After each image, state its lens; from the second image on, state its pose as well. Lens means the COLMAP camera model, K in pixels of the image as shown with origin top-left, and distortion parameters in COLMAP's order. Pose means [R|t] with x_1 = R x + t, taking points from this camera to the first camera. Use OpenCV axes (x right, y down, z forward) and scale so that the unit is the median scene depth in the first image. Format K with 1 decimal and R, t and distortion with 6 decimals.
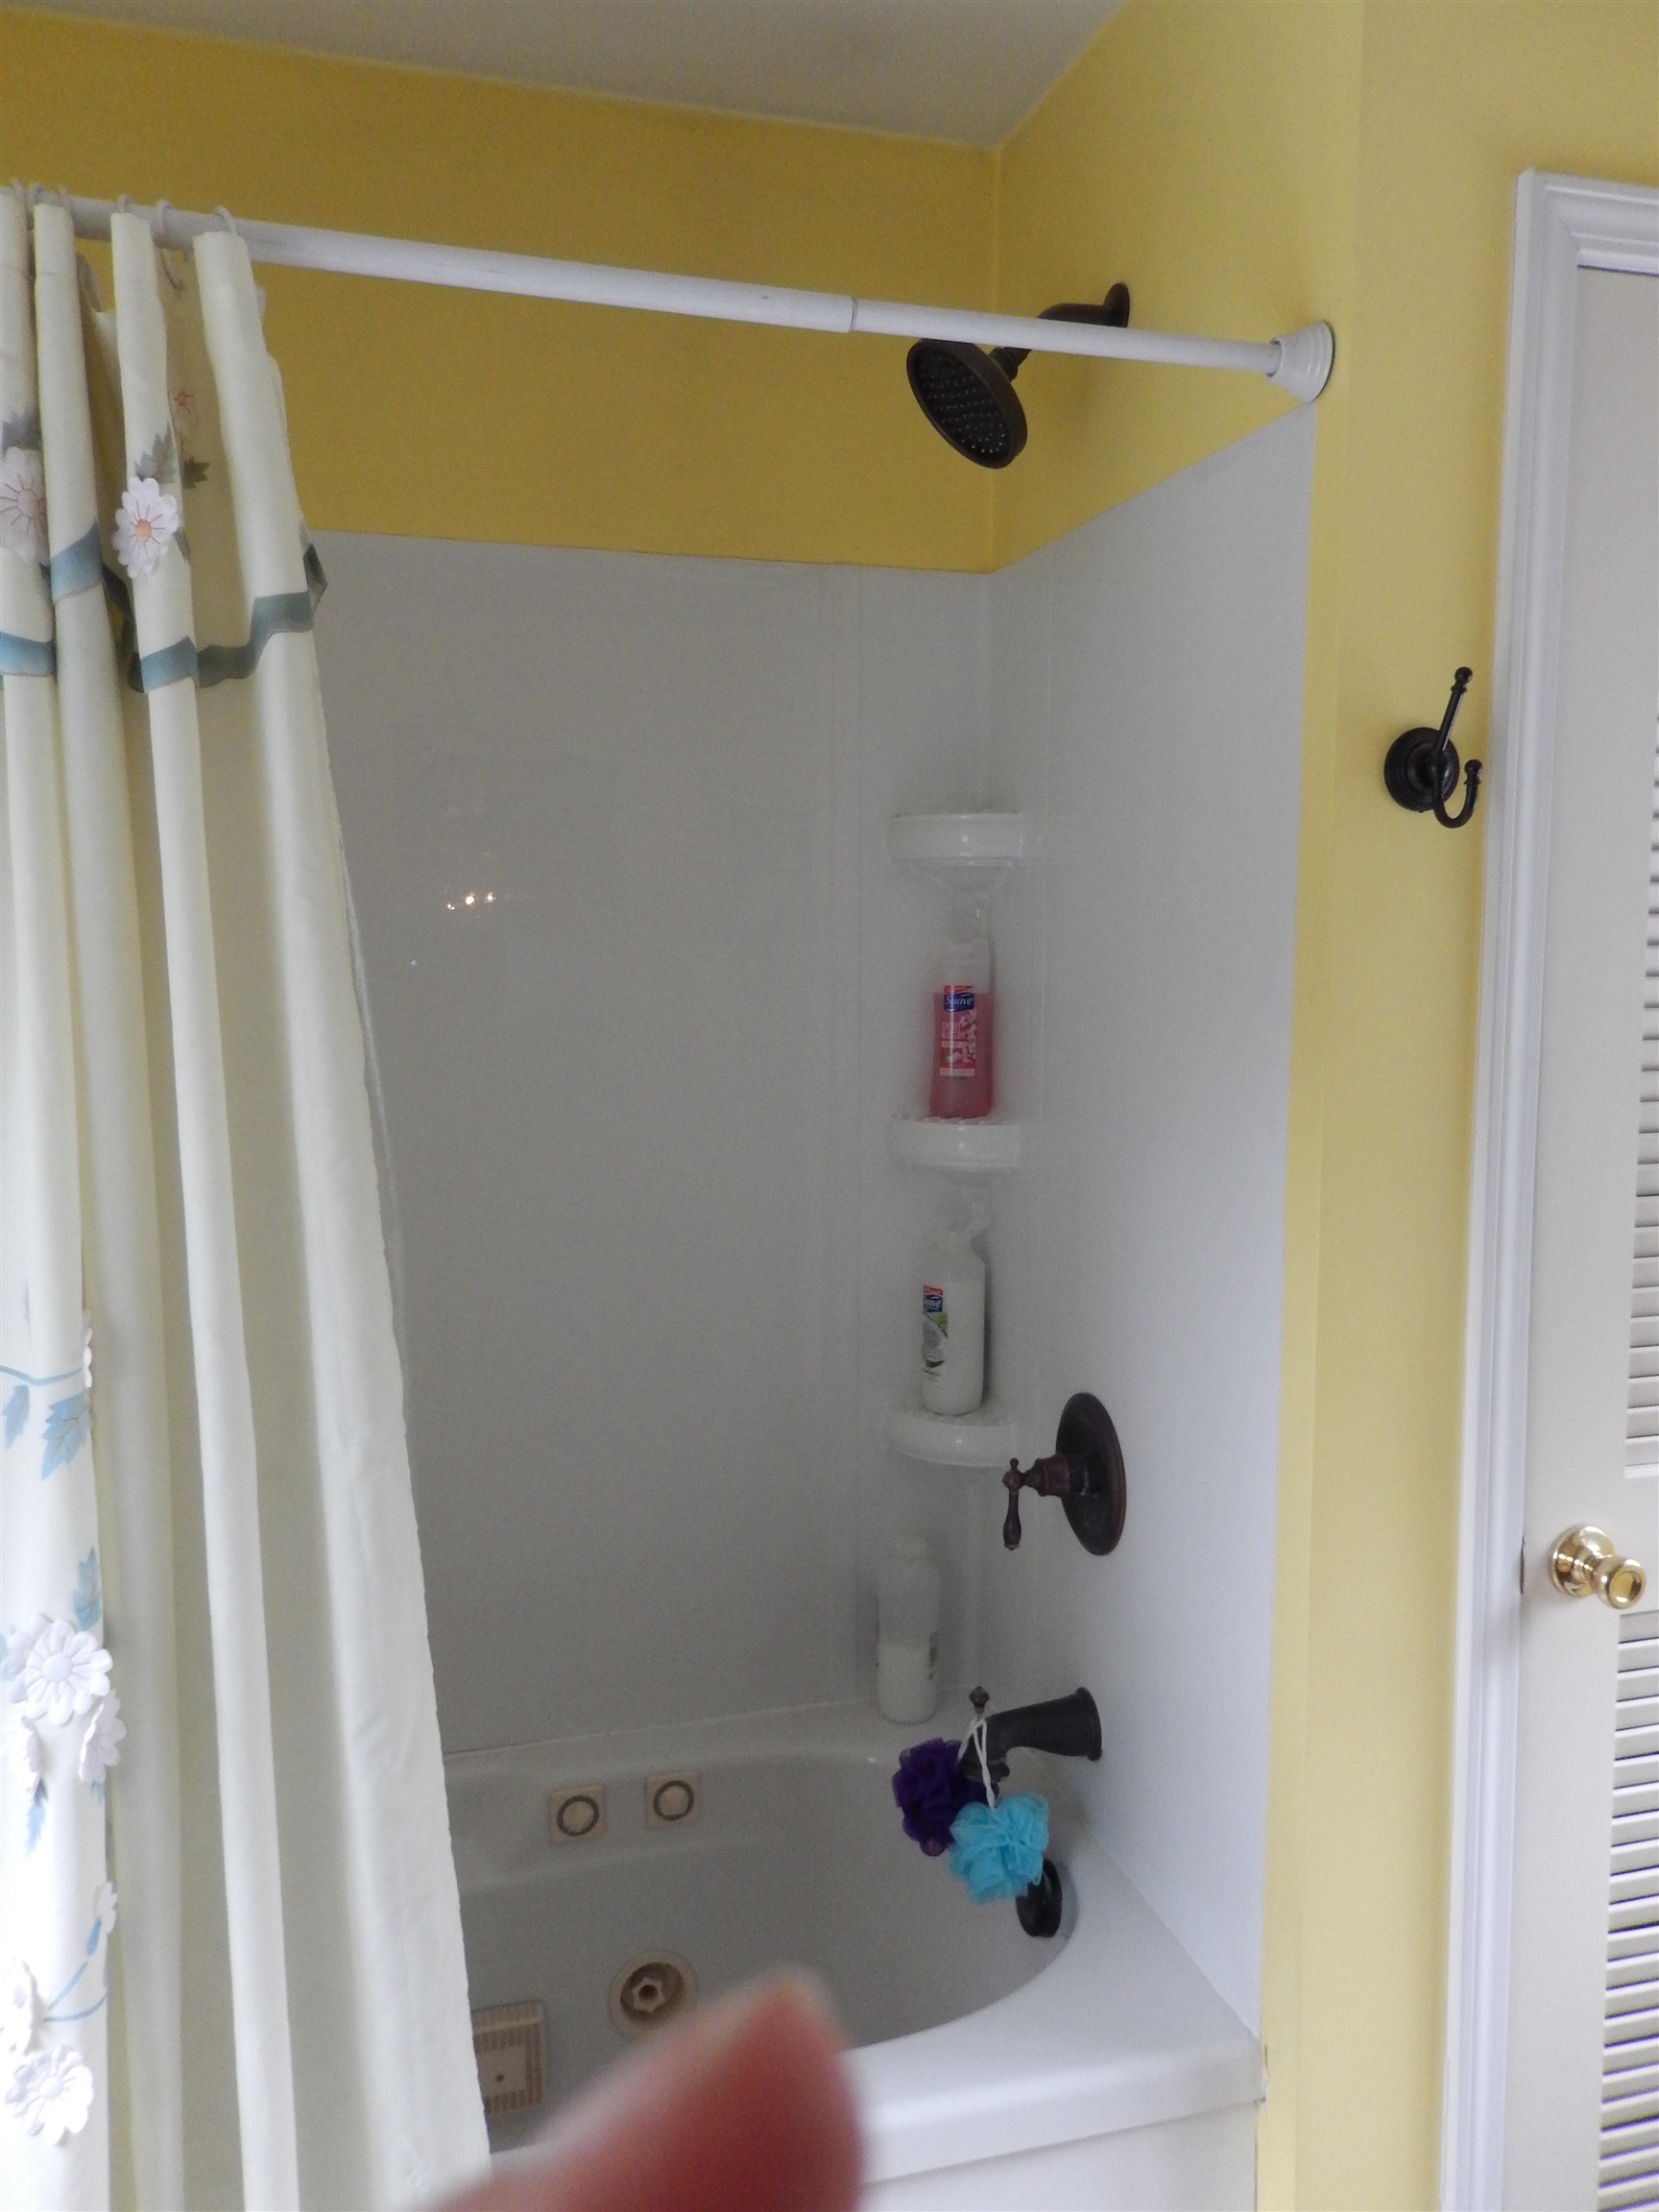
lens RADIAL K [[1686.8, 0, 832.4], [0, 1686.8, 1108.0], [0, 0, 1]] dist [-0.007864, 0.000236]
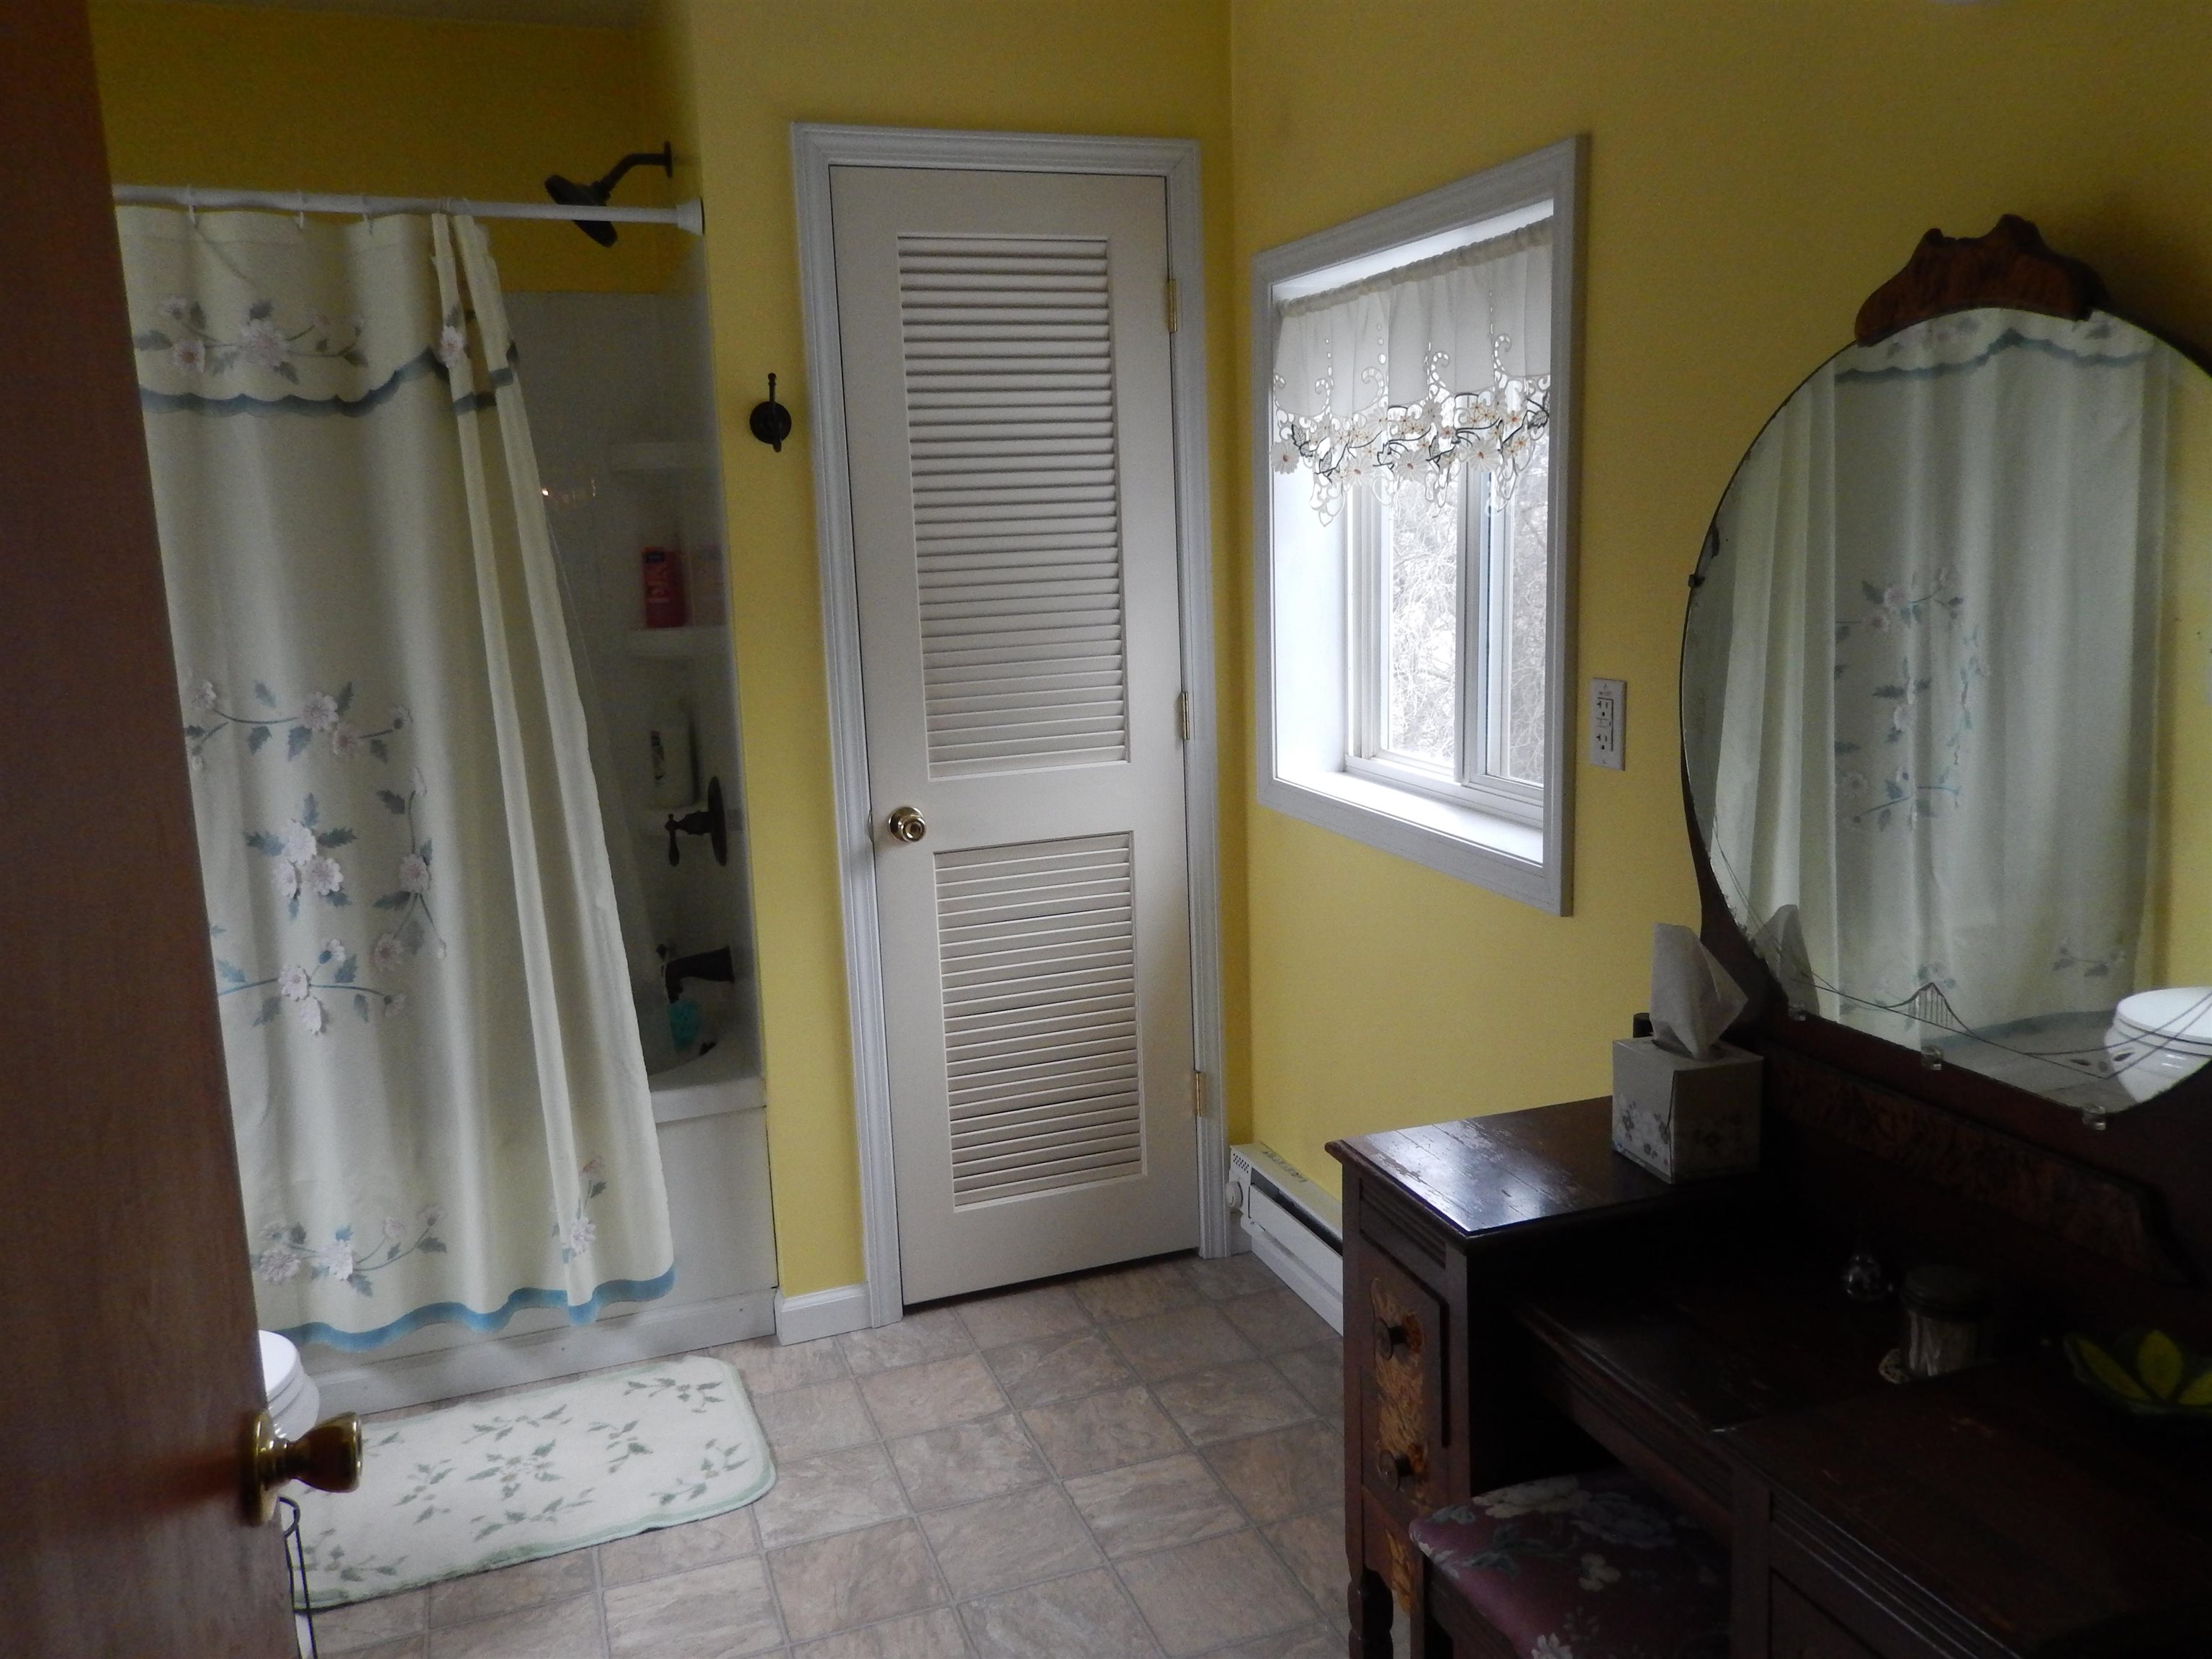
lens RADIAL K [[1686.8, 0, 1109.2], [0, 1686.8, 827.8], [0, 0, 1]] dist [-0.007864, 0.000236]
pose [[0.995497, -0.047587, 0.081982, 0.418140], [0.041330, 0.996220, 0.076401, 0.106522], [-0.085308, -0.072669, 0.993701, -0.791761]]
